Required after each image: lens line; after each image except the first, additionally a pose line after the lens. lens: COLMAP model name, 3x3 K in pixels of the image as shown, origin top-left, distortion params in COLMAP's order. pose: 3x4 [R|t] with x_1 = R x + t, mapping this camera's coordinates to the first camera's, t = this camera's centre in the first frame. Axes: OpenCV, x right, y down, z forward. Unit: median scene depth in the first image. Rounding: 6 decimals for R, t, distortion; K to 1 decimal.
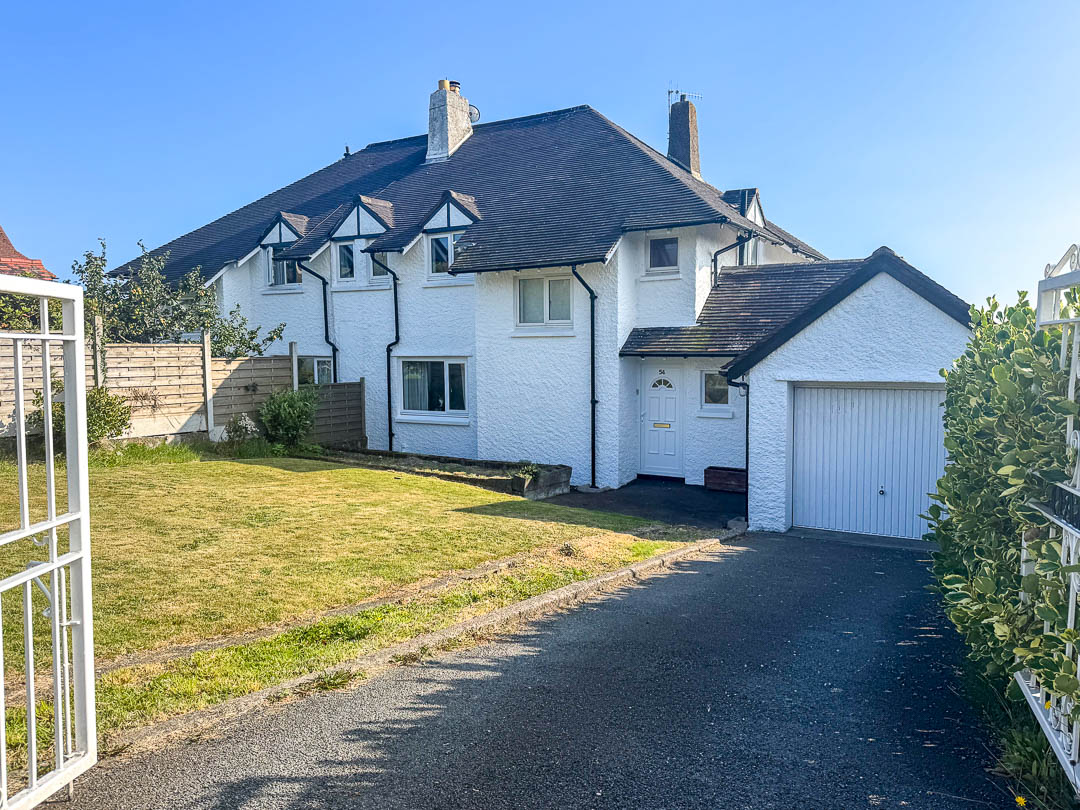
lens RADIAL K [[796.6, 0, 540.0], [0, 796.6, 405.0], [0, 0, 1]] dist [0.055076, -0.001848]
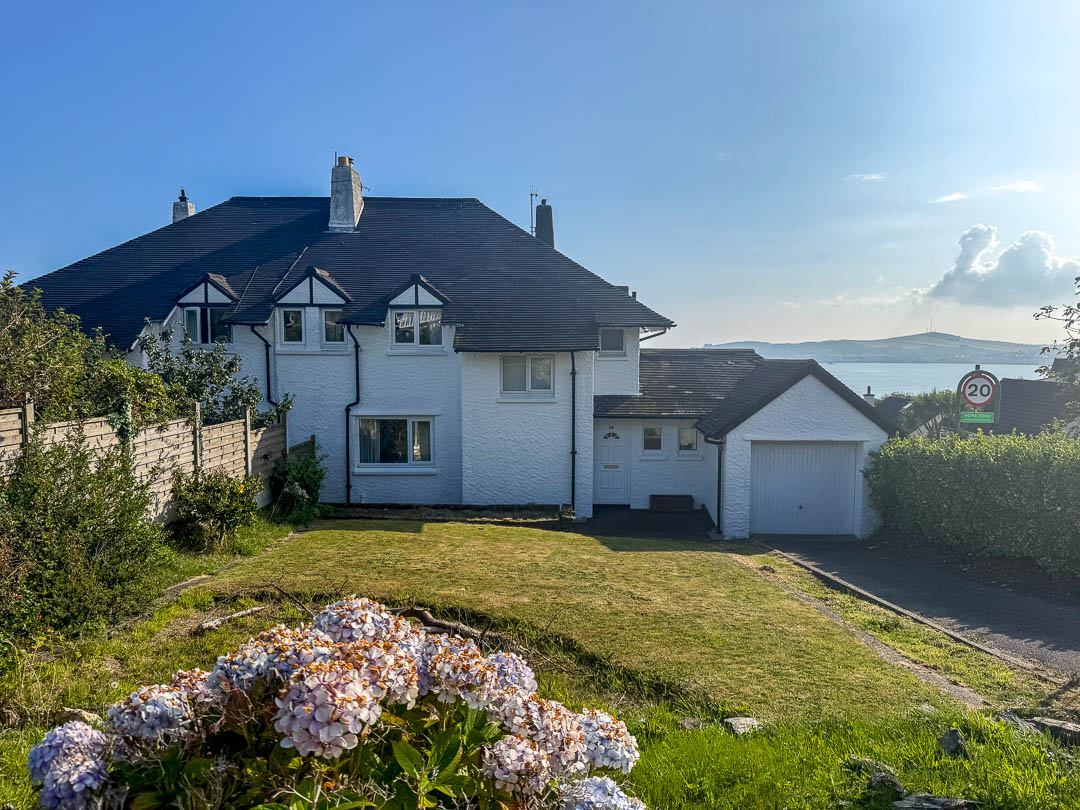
lens RADIAL K [[773.9, 0, 540.0], [0, 773.9, 405.0], [0, 0, 1]] dist [0.044663, -0.006381]
pose [[0.853964, -0.029044, 0.519521, -0.539629], [0.028646, 0.999551, 0.008794, -0.080666], [-0.519543, 0.007372, 0.854412, -0.051339]]
